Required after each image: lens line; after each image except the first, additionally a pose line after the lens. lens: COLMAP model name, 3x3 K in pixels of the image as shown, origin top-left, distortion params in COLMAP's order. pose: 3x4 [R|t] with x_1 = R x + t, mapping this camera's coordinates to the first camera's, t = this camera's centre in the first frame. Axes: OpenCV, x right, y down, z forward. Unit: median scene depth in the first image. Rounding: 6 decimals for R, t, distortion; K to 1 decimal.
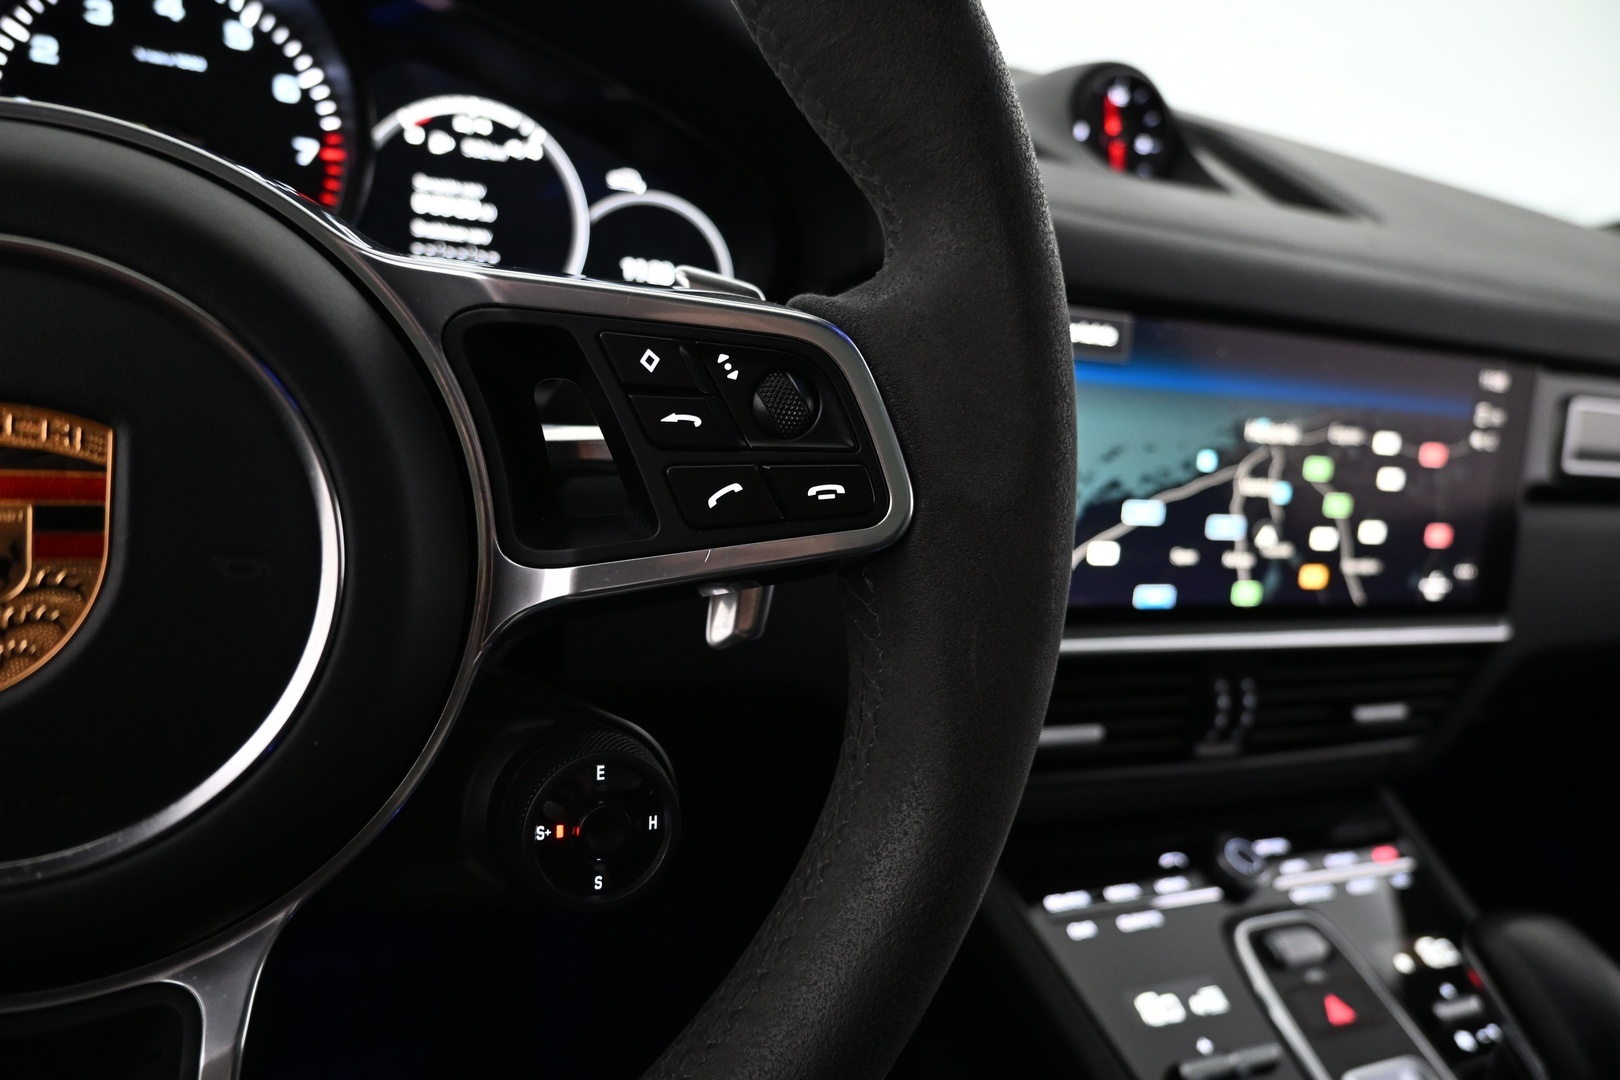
lens RADIAL K [[1095.0, 0, 808.5], [0, 1095.0, 513.0], [0, 0, 1]] dist [-0.004683, -0.002530]
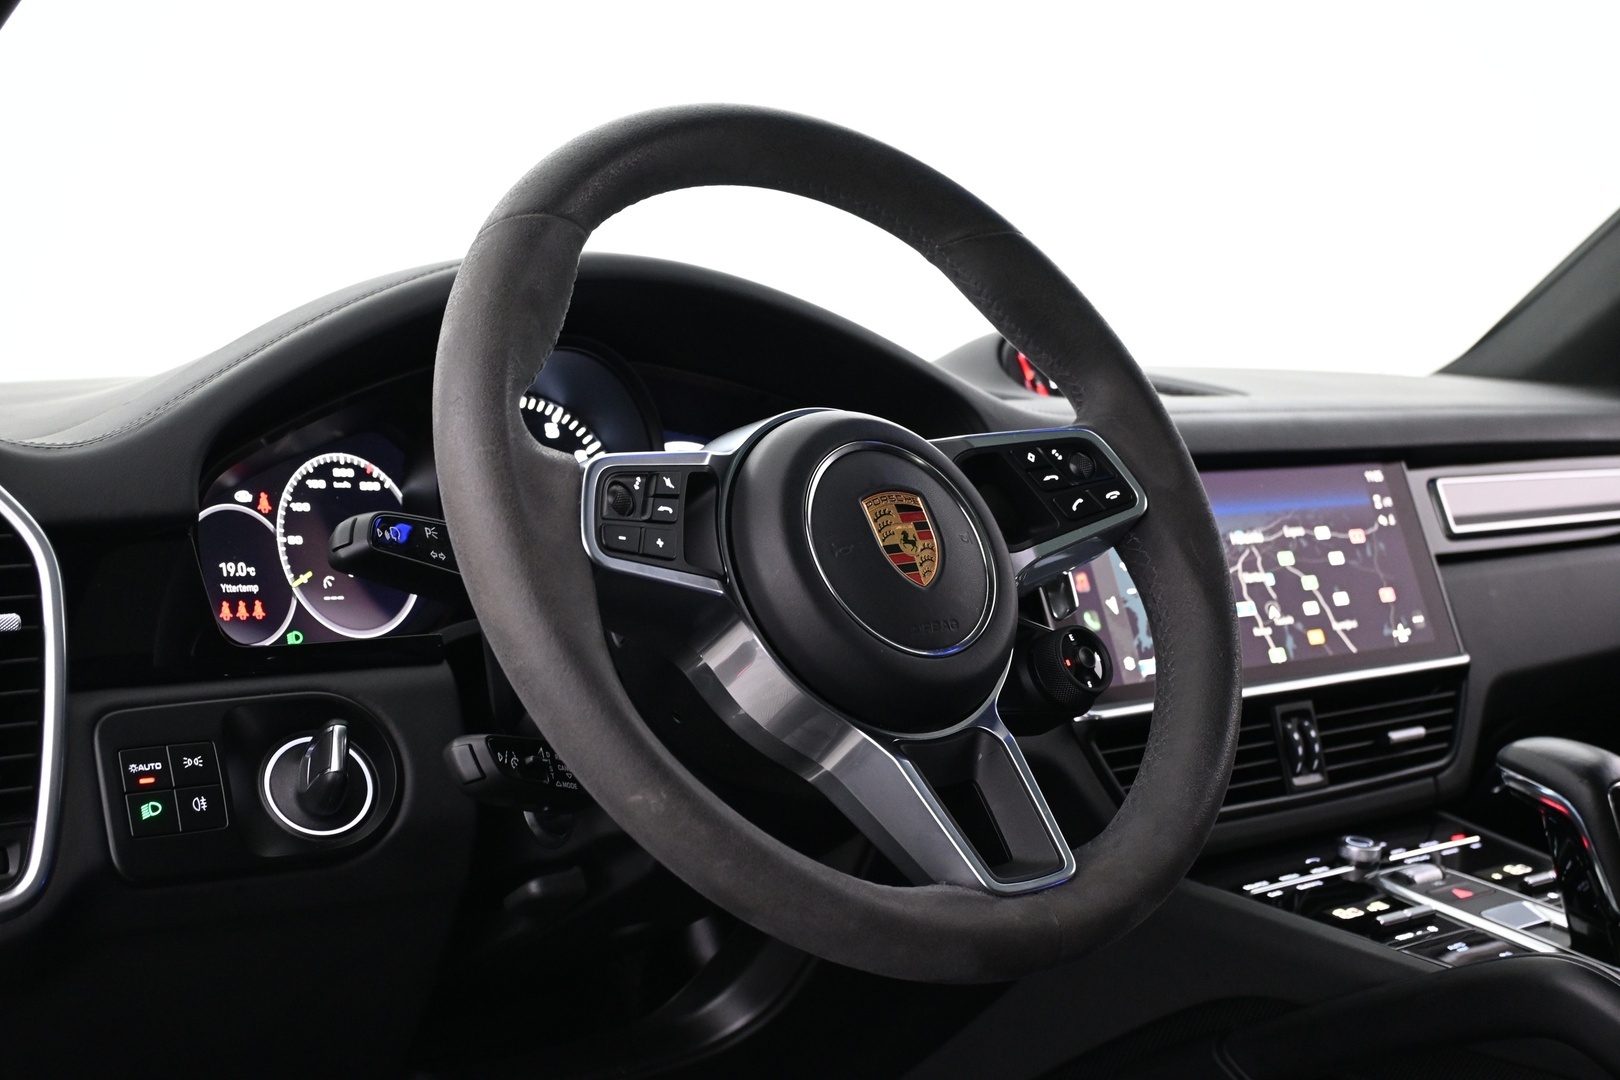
lens RADIAL K [[2216.4, 0, 810.0], [0, 2216.4, 540.0], [0, 0, 1]] dist [-0.015574, -0.012496]
pose [[0.919680, -0.249772, 0.302991, -0.867481], [0.338215, 0.895898, -0.288058, 0.515418], [-0.199500, 0.367397, 0.908416, -1.322533]]
